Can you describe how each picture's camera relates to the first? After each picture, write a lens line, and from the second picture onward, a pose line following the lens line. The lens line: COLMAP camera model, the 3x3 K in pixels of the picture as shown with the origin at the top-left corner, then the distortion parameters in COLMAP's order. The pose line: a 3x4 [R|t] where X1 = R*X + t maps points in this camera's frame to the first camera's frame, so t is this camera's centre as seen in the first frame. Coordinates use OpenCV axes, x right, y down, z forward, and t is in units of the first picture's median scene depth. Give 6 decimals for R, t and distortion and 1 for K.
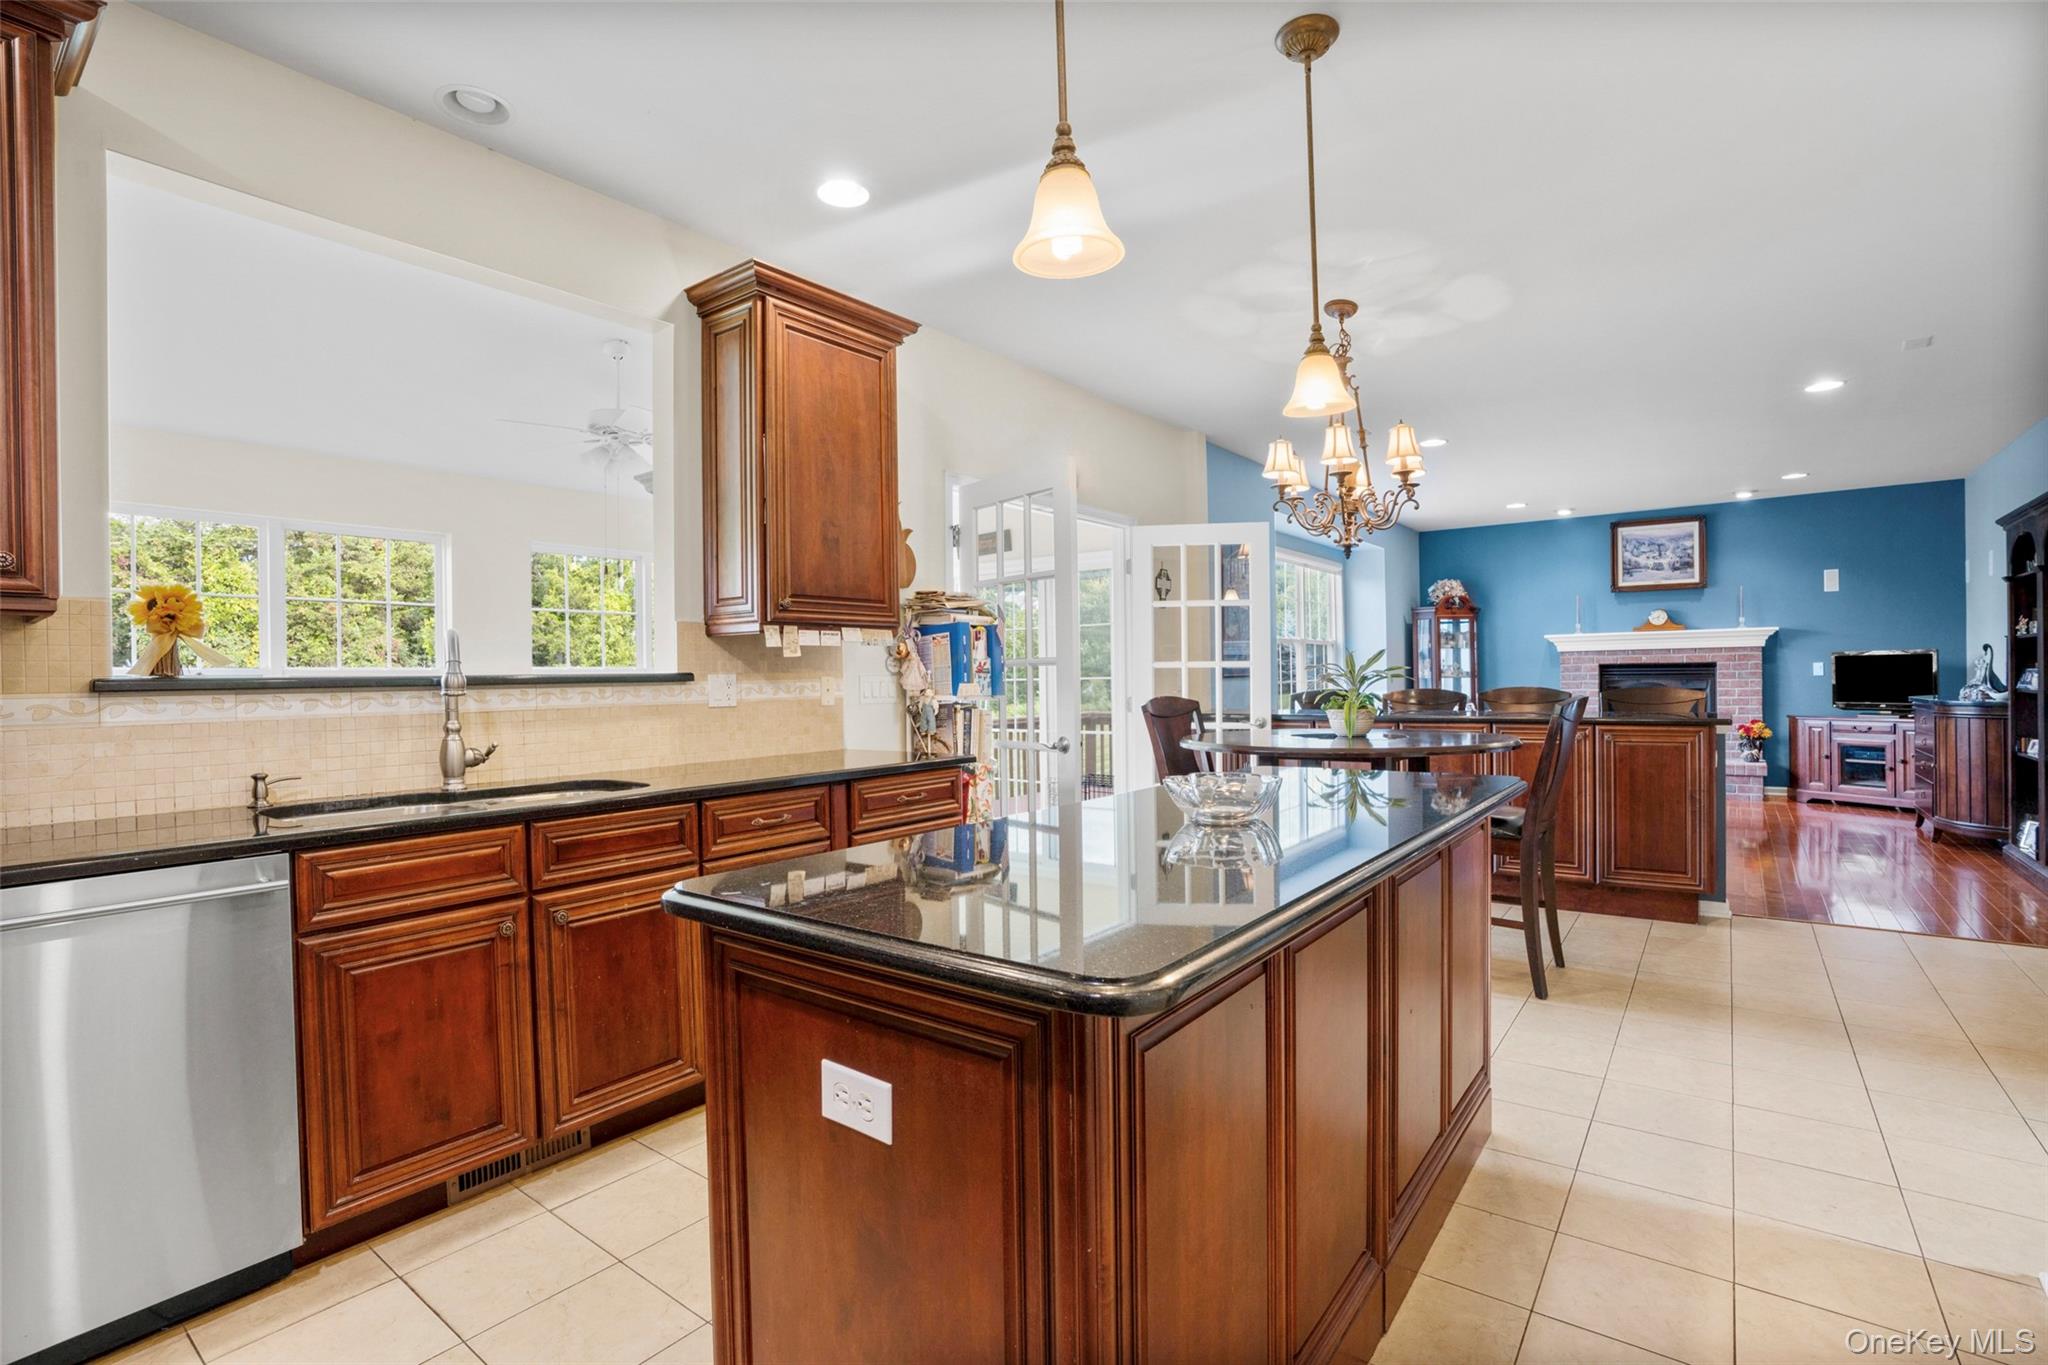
lens RADIAL K [[942.9, 0, 1027.3], [0, 942.9, 680.5], [0, 0, 1]] dist [-0.033005, 0.008834]
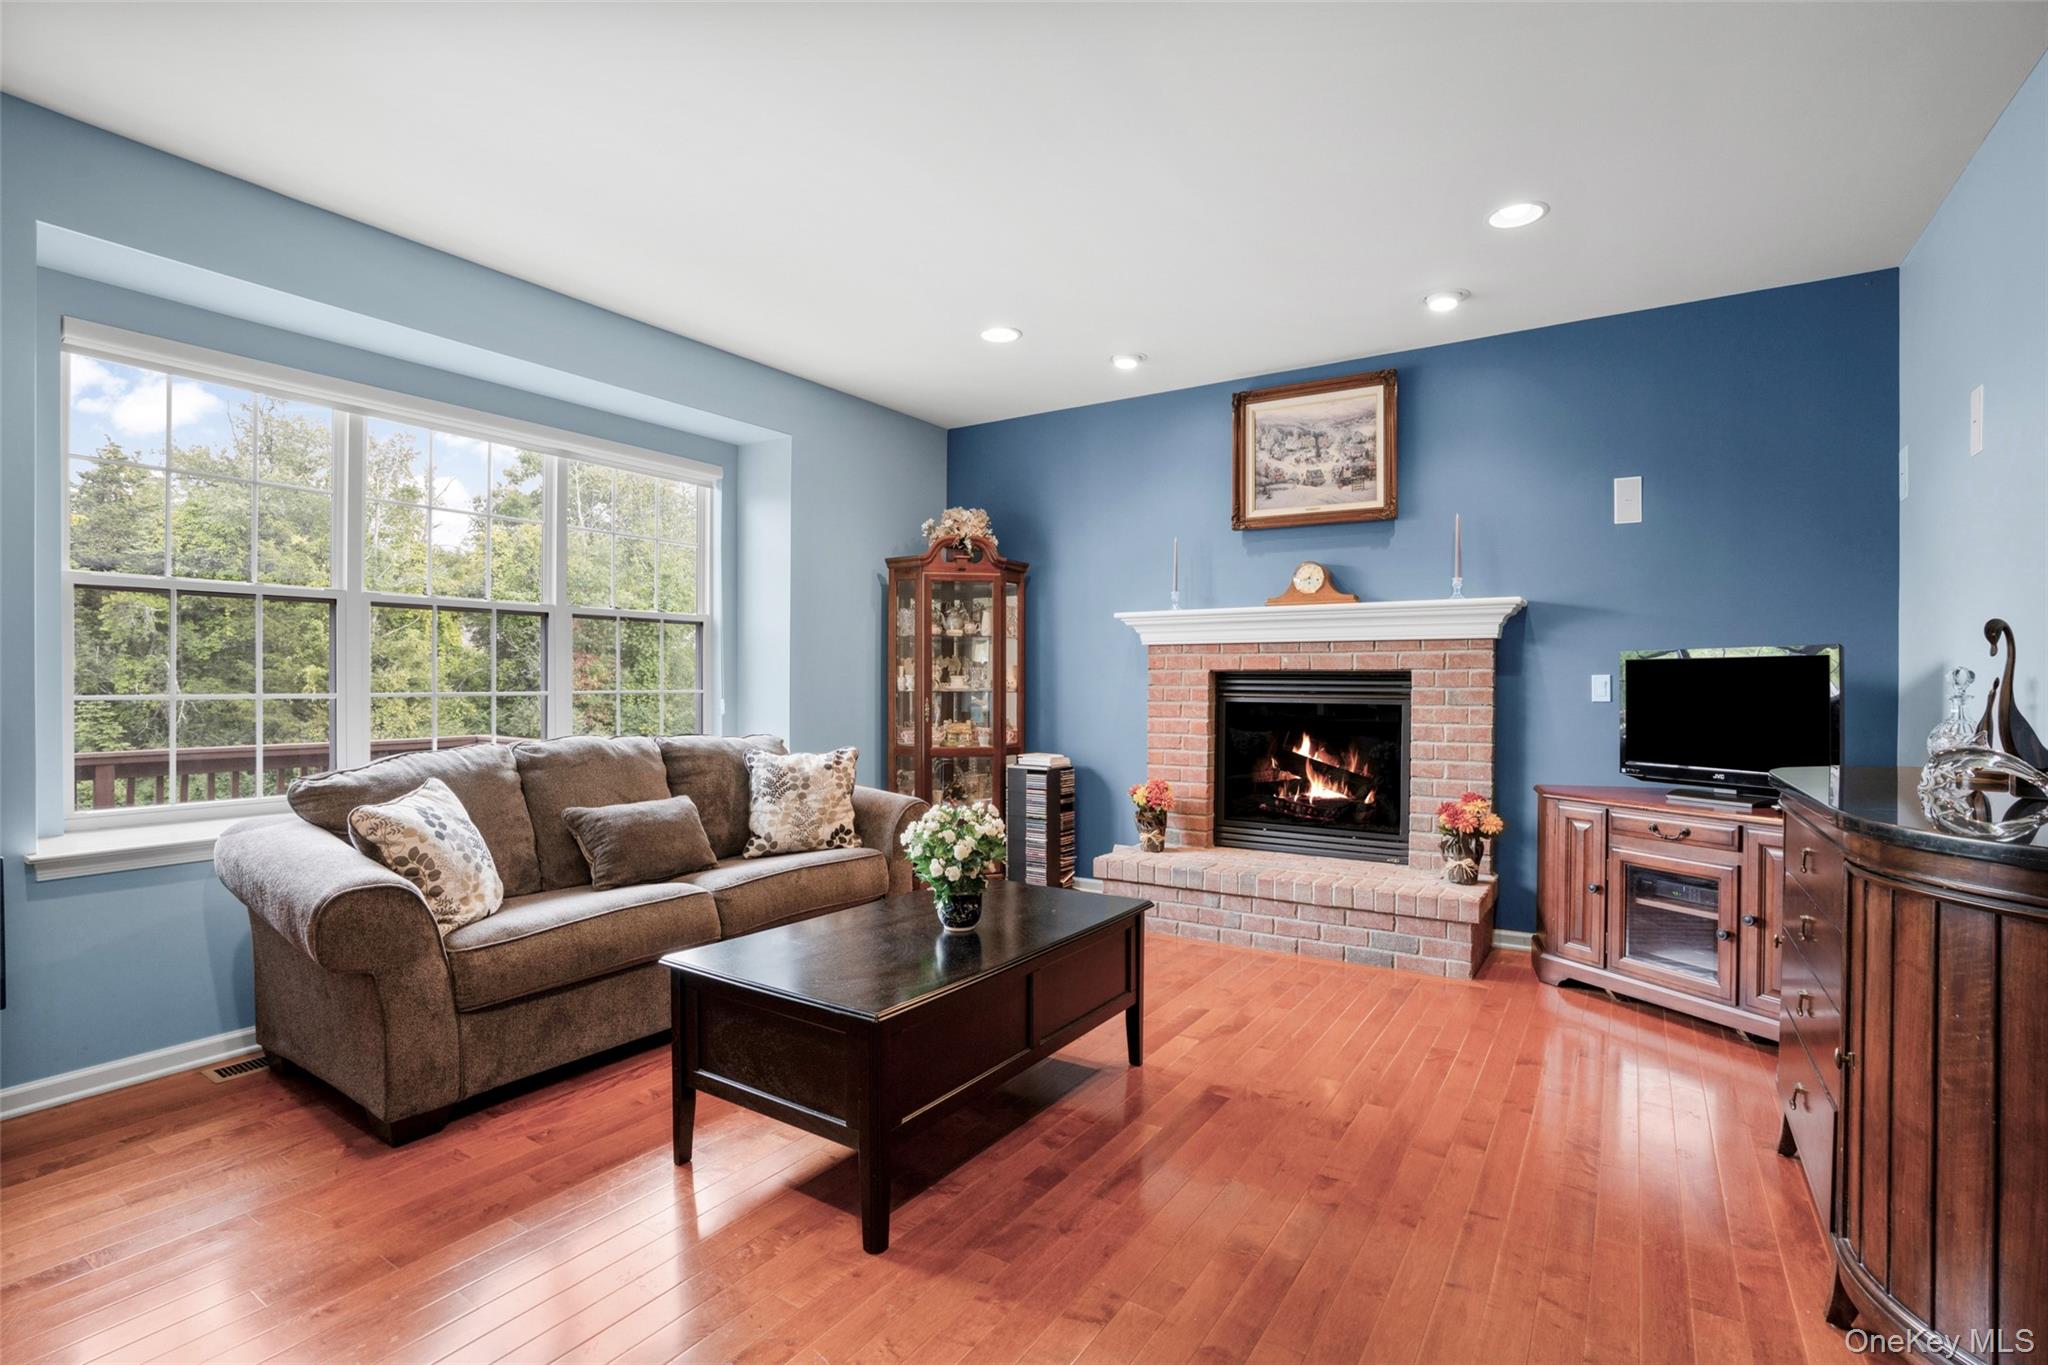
lens RADIAL K [[942.9, 0, 1031.7], [0, 942.9, 682.8], [0, 0, 1]] dist [-0.033005, 0.008834]
pose [[0.997660, 0.018258, 0.065882, 0.527466], [-0.018134, 0.999833, -0.002472, -0.008463], [-0.065916, 0.001272, 0.997824, 0.537423]]
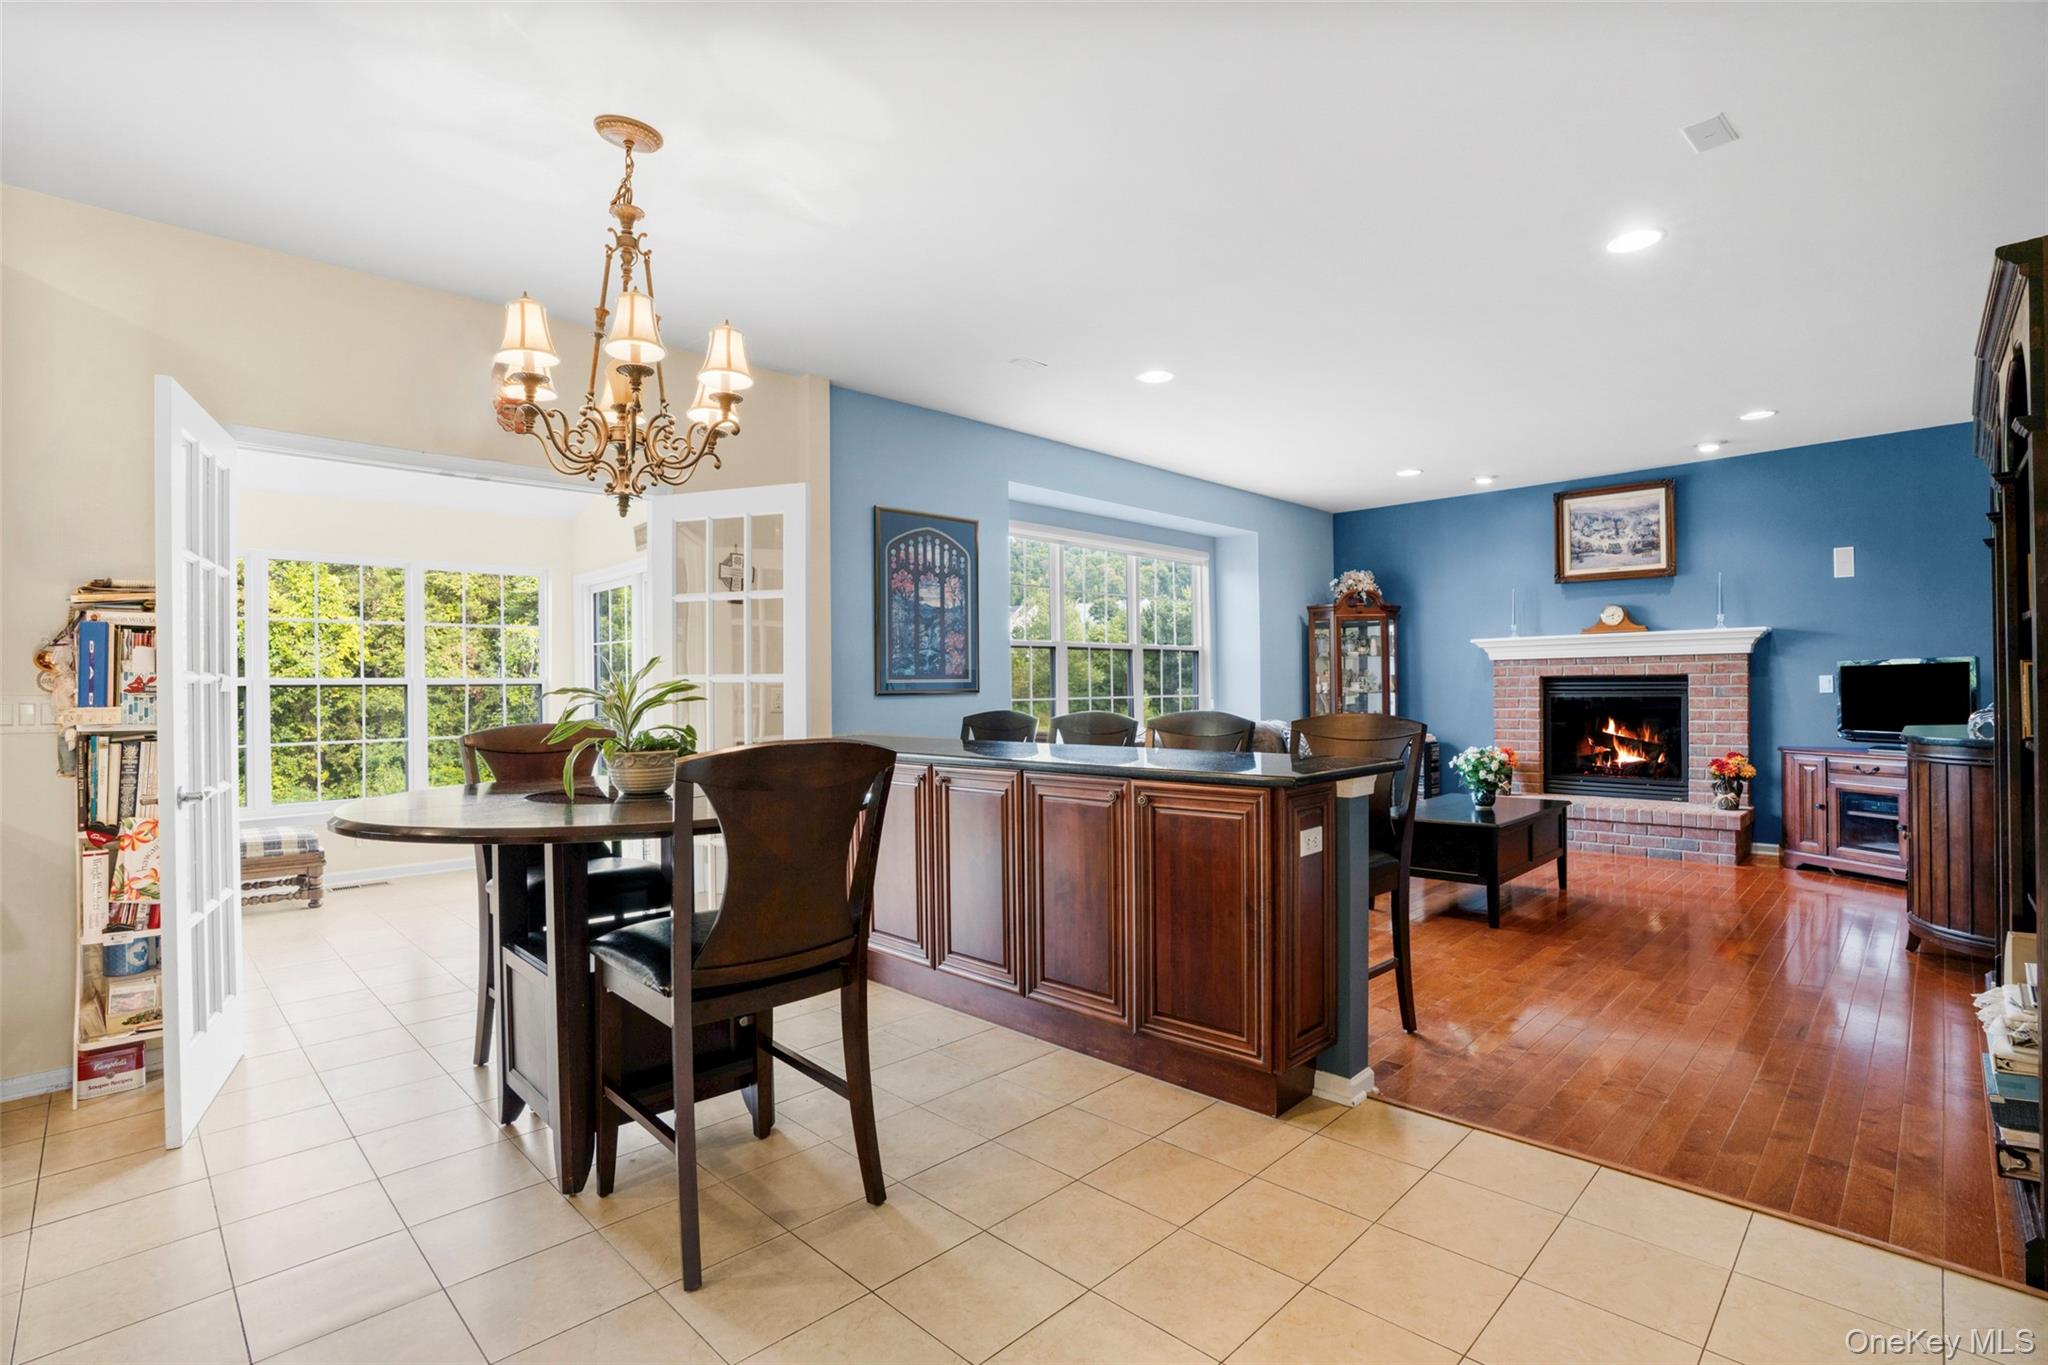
lens RADIAL K [[942.9, 0, 1040.3], [0, 942.9, 685.0], [0, 0, 1]] dist [-0.033005, 0.008834]
pose [[0.992032, 0.003853, -0.125925, 0.327681], [-0.004304, 0.999985, -0.003313, -0.006540], [0.125910, 0.003828, 0.992034, 0.194159]]
